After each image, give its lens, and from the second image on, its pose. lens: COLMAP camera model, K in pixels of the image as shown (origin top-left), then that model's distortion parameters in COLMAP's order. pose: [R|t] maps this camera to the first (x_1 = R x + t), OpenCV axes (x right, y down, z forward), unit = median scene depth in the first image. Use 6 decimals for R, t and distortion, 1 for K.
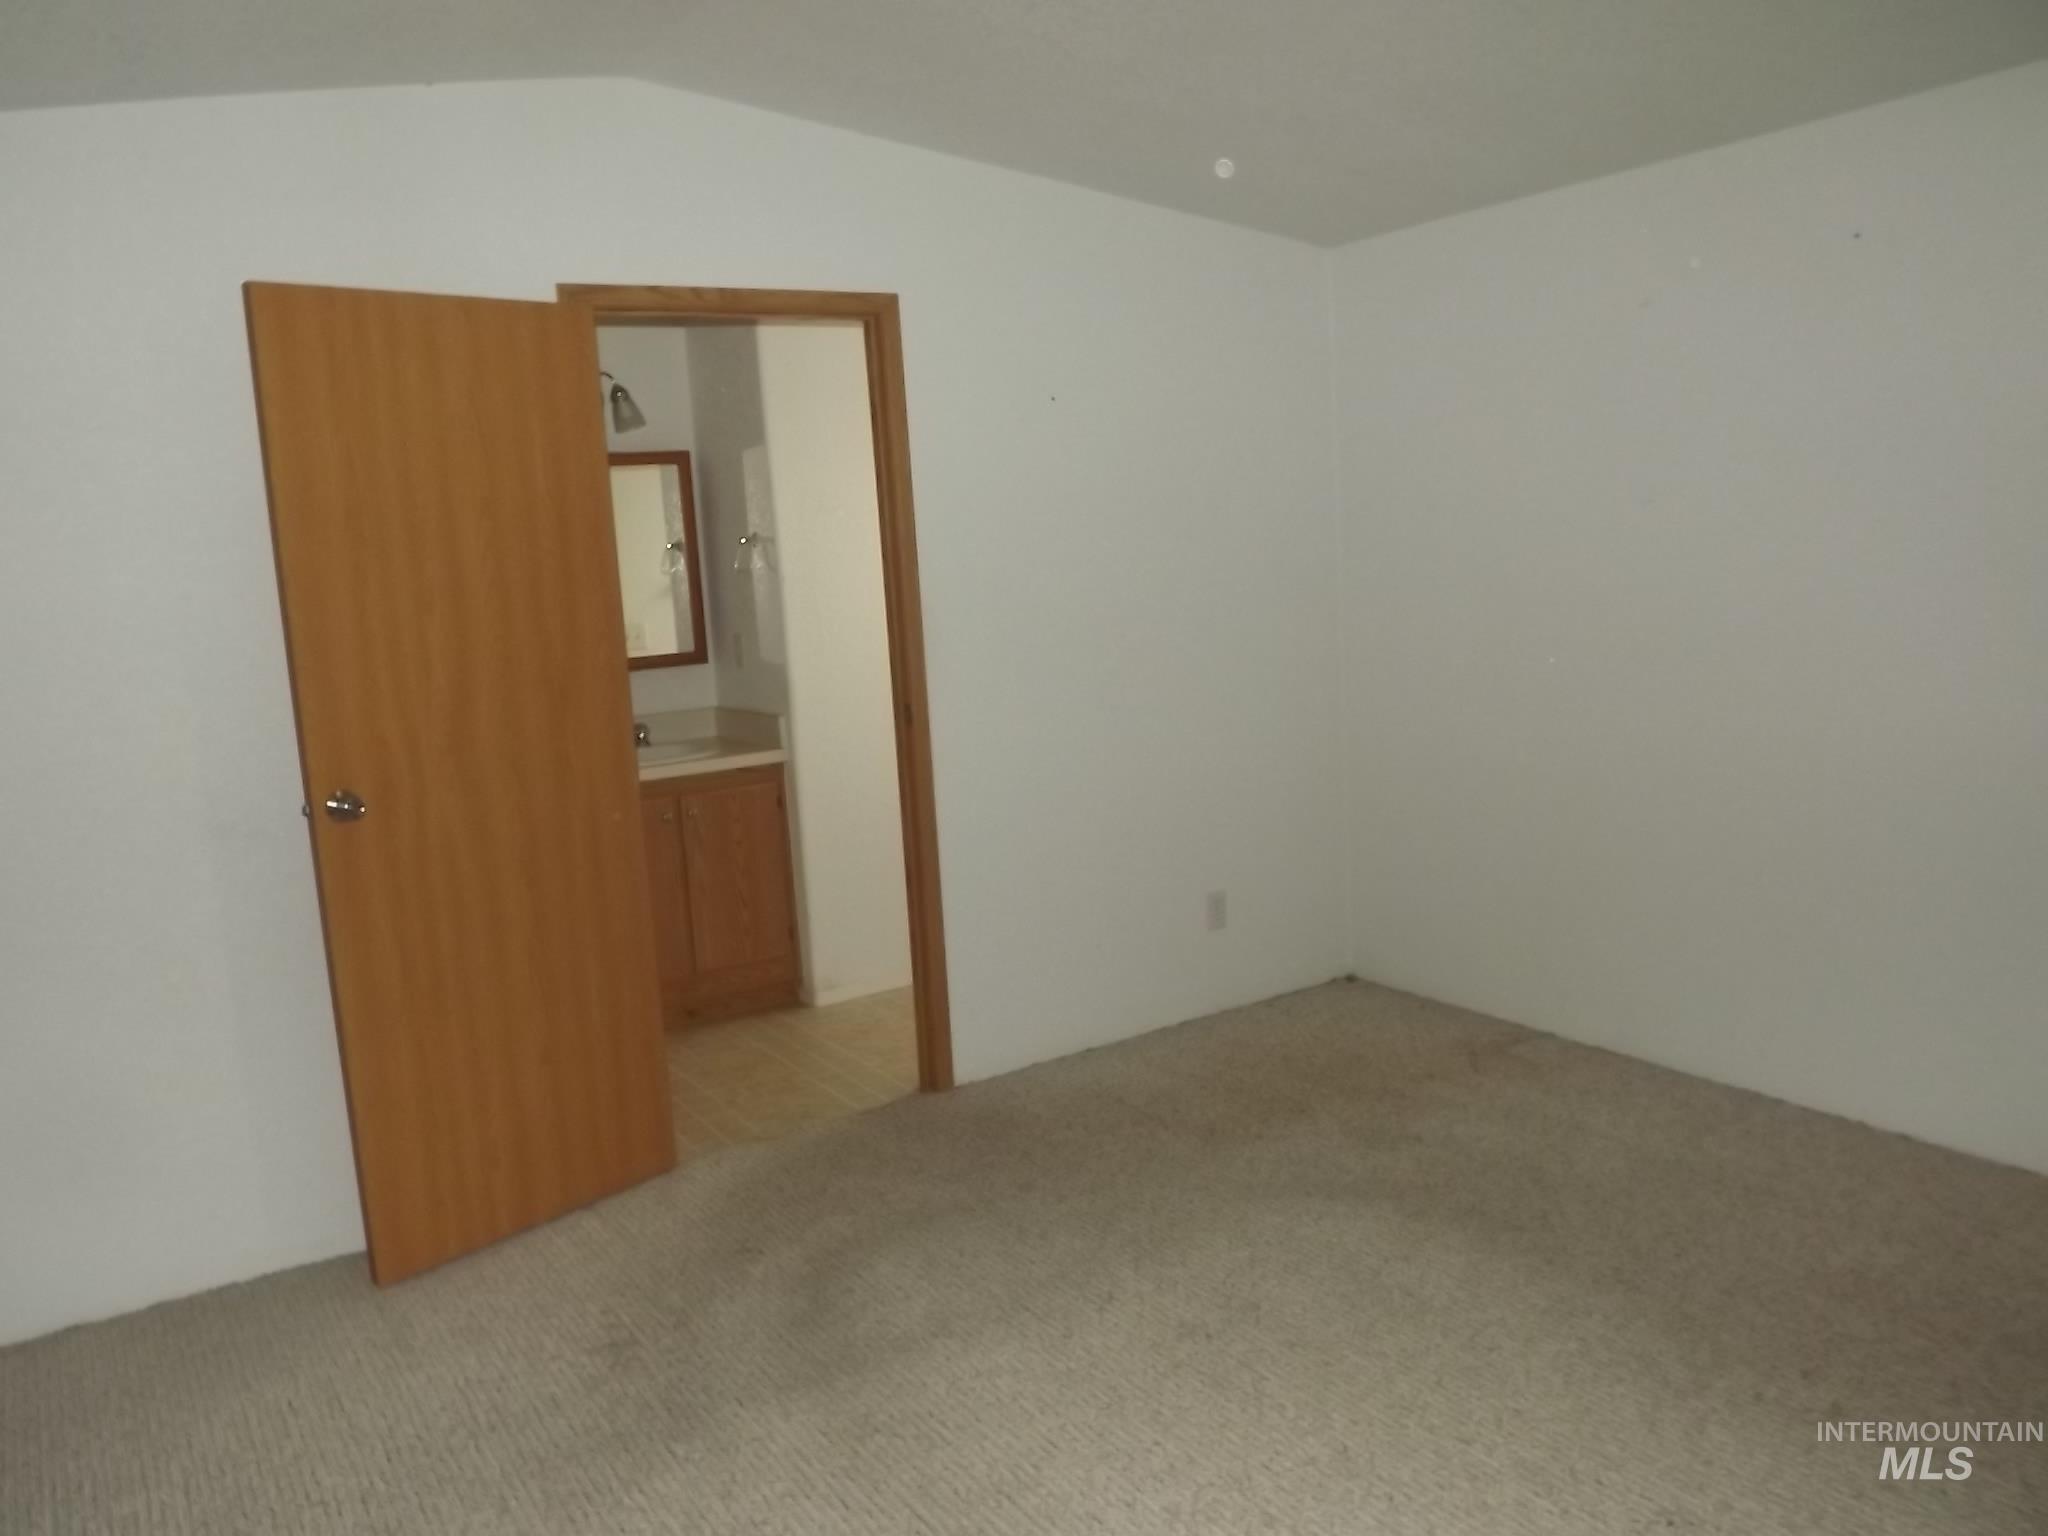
lens RADIAL K [[1457.9, 0, 1024.0], [0, 1457.9, 768.0], [0, 0, 1]] dist [-0.050010, -0.000081]
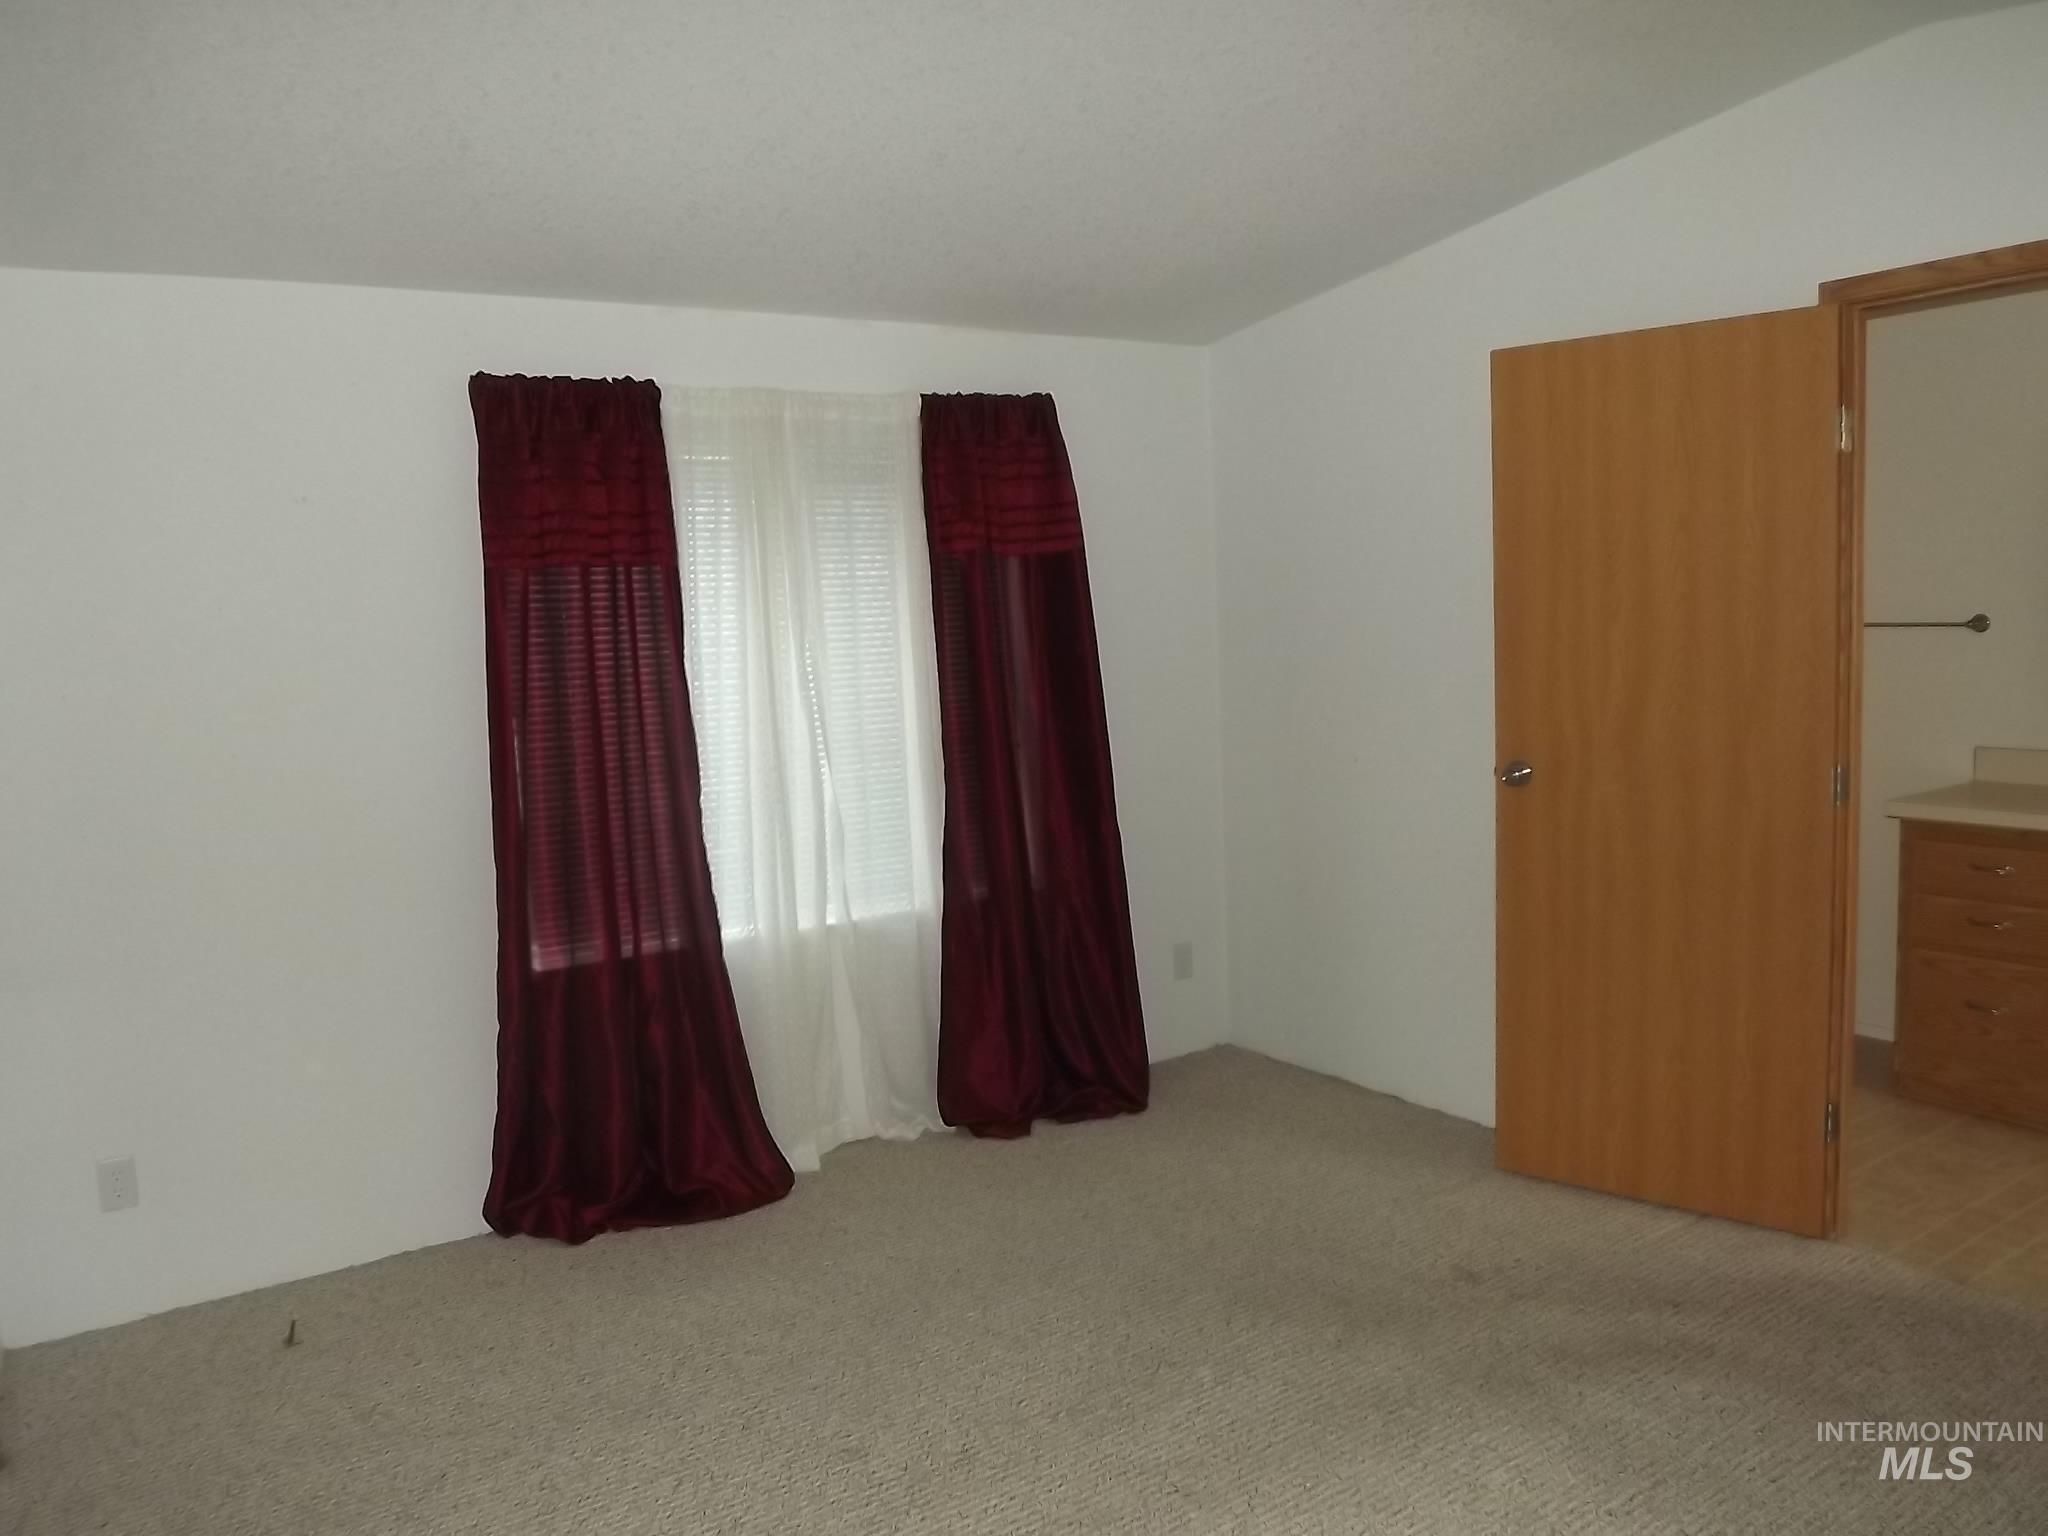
lens RADIAL K [[1492.2, 0, 1024.0], [0, 1492.2, 768.0], [0, 0, 1]] dist [-0.055628, 0.024869]
pose [[0.029637, 0.166601, -0.985579, 0.680226], [-0.118309, 0.979666, 0.162044, -0.119395], [0.992534, 0.111801, 0.048745, 0.474282]]
